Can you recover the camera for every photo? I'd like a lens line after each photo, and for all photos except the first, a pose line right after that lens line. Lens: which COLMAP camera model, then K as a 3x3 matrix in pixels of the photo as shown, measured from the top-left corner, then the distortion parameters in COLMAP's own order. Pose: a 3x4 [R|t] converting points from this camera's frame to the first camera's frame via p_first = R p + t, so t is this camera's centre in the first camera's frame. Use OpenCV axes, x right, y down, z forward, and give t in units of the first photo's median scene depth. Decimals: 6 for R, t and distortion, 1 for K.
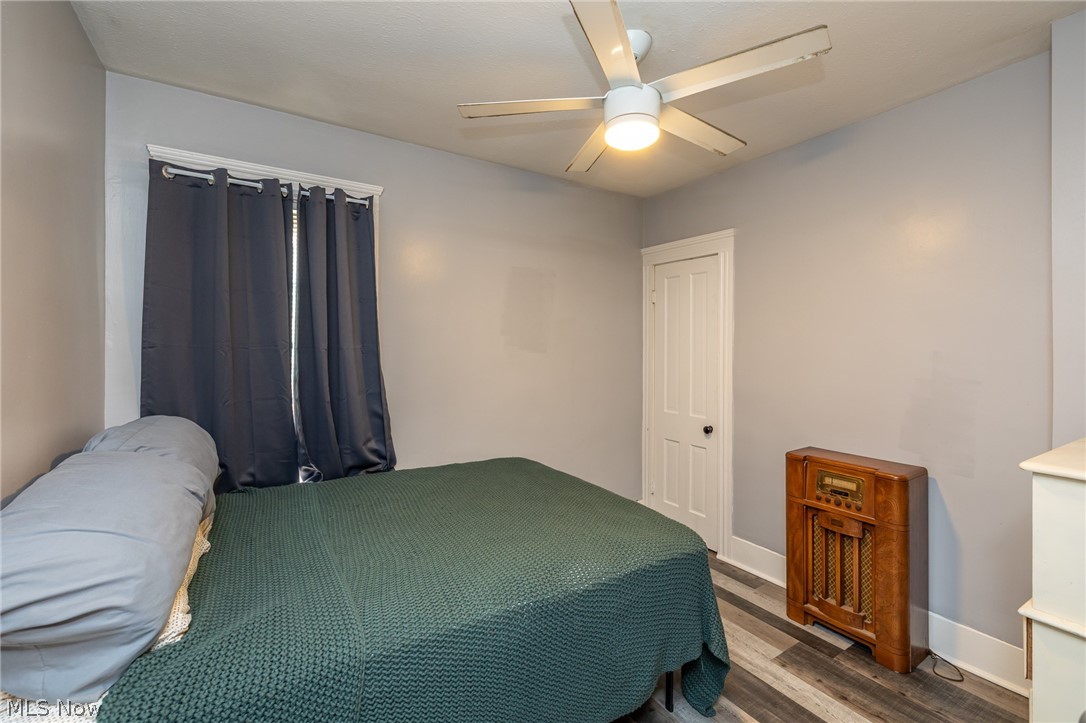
lens RADIAL K [[457.9, 0, 543.0], [0, 457.9, 361.5], [0, 0, 1]] dist [0.001626, 0.000162]
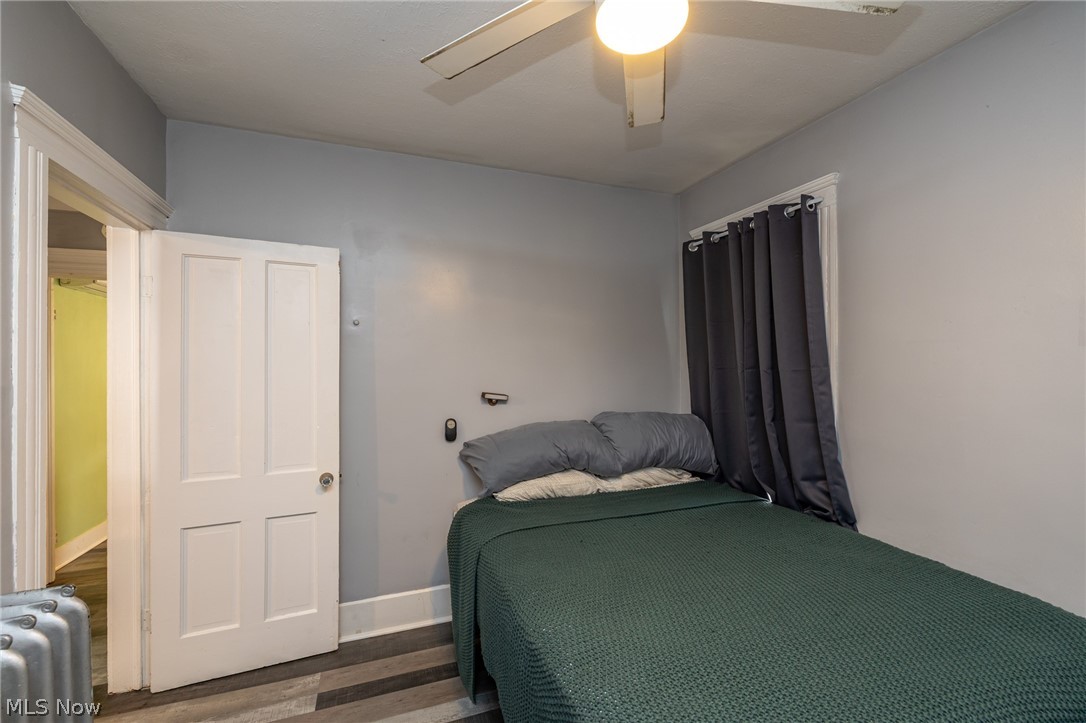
lens RADIAL K [[457.9, 0, 543.0], [0, 457.9, 361.5], [0, 0, 1]] dist [0.001626, 0.000162]
pose [[-0.212540, 0.002286, -0.977150, 0.614070], [-0.018663, 0.999805, 0.006399, -0.044304], [0.976974, 0.019597, -0.212456, 0.750887]]
